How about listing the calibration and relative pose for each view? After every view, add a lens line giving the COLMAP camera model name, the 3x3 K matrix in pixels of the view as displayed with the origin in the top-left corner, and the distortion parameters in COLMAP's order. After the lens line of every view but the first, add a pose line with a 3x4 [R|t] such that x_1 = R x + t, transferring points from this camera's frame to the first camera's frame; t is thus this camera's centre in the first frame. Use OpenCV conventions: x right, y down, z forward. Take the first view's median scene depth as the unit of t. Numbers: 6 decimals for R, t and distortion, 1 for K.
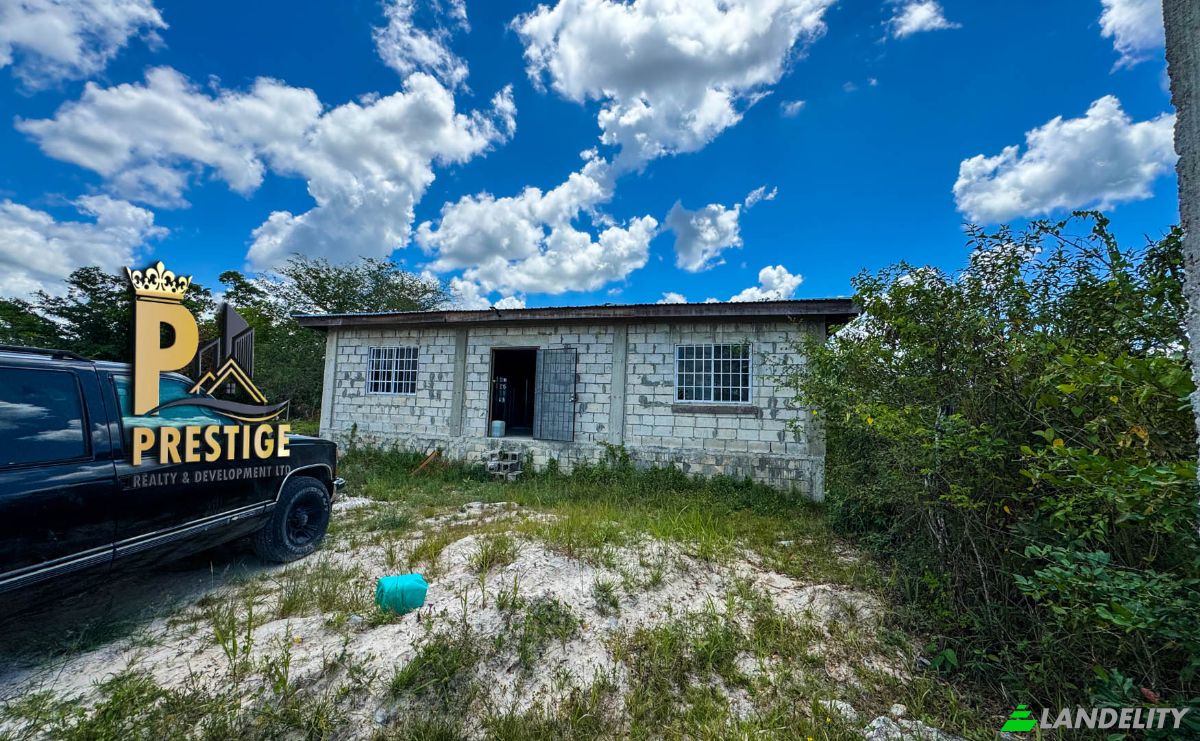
lens RADIAL K [[486.5, 0, 602.0], [0, 486.5, 371.6], [0, 0, 1]] dist [0.002572, 0.000182]
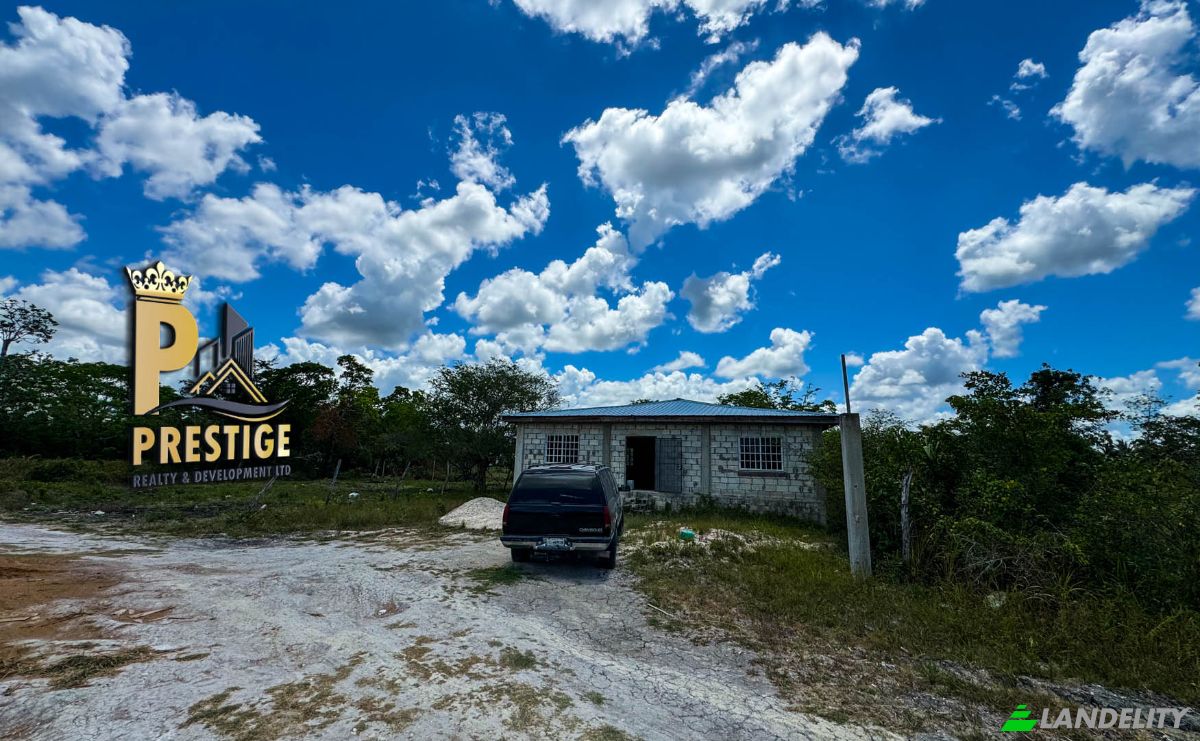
lens RADIAL K [[480.0, 0, 600.0], [0, 480.0, 370.5], [0, 0, 1]] dist [-0.007273, -0.000145]
pose [[0.999641, -0.004440, -0.026406, -0.289492], [0.001331, 0.993179, -0.116593, -0.086937], [0.026743, 0.116516, 0.992829, -0.736529]]
